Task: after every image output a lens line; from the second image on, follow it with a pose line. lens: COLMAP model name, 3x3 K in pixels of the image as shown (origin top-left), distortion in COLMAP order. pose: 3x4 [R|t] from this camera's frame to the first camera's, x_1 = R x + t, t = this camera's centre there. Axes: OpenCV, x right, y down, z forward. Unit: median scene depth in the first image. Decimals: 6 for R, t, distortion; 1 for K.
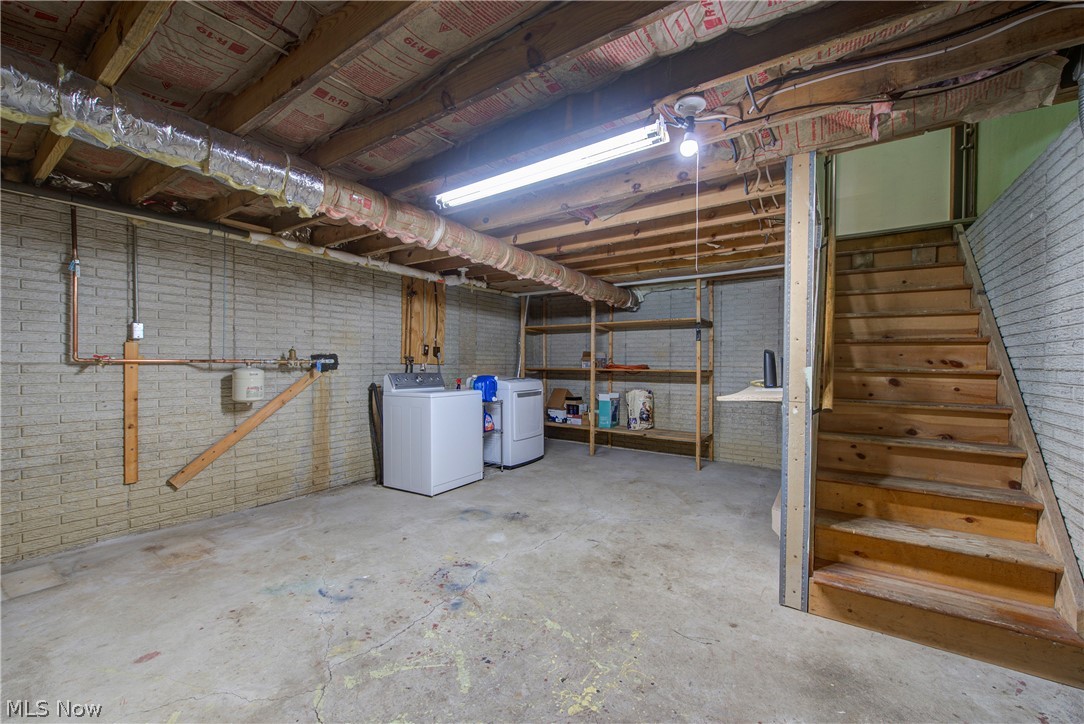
lens RADIAL K [[434.3, 0, 536.6], [0, 434.3, 360.5], [0, 0, 1]] dist [-0.000395, -0.000496]
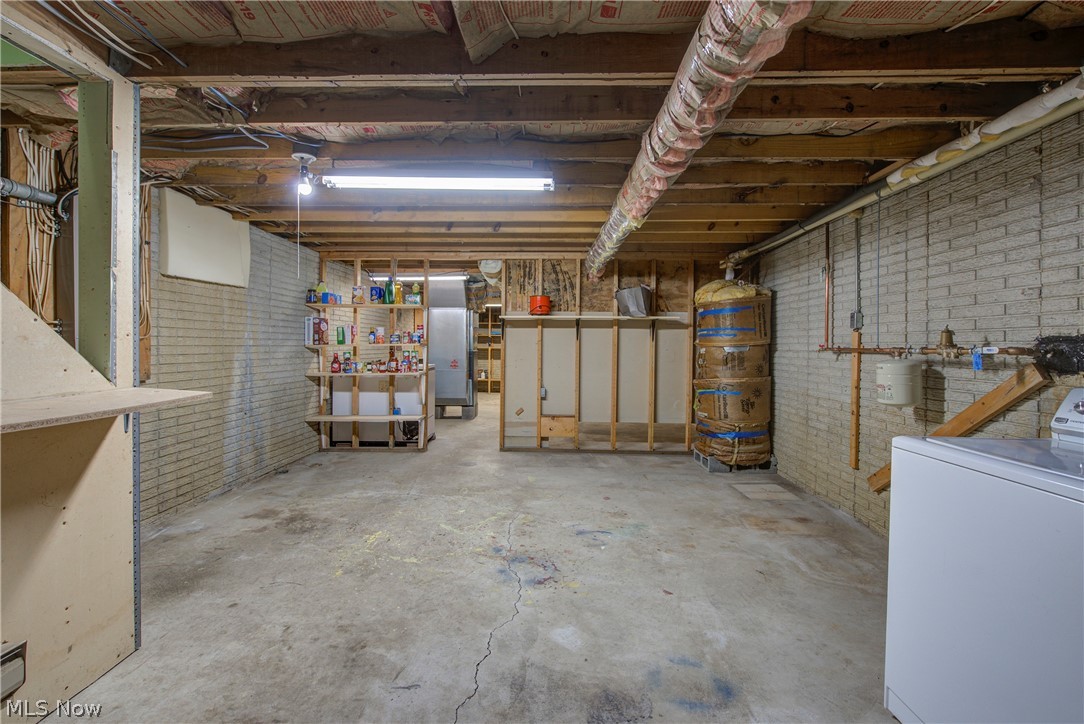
lens RADIAL K [[451.8, 0, 539.4], [0, 451.8, 359.0], [0, 0, 1]] dist [-0.006830, -0.000390]
pose [[-0.834186, 0.003423, -0.551473, 0.332775], [-0.009710, 0.999735, 0.020892, 0.007820], [0.551398, 0.022783, -0.833931, 1.724004]]
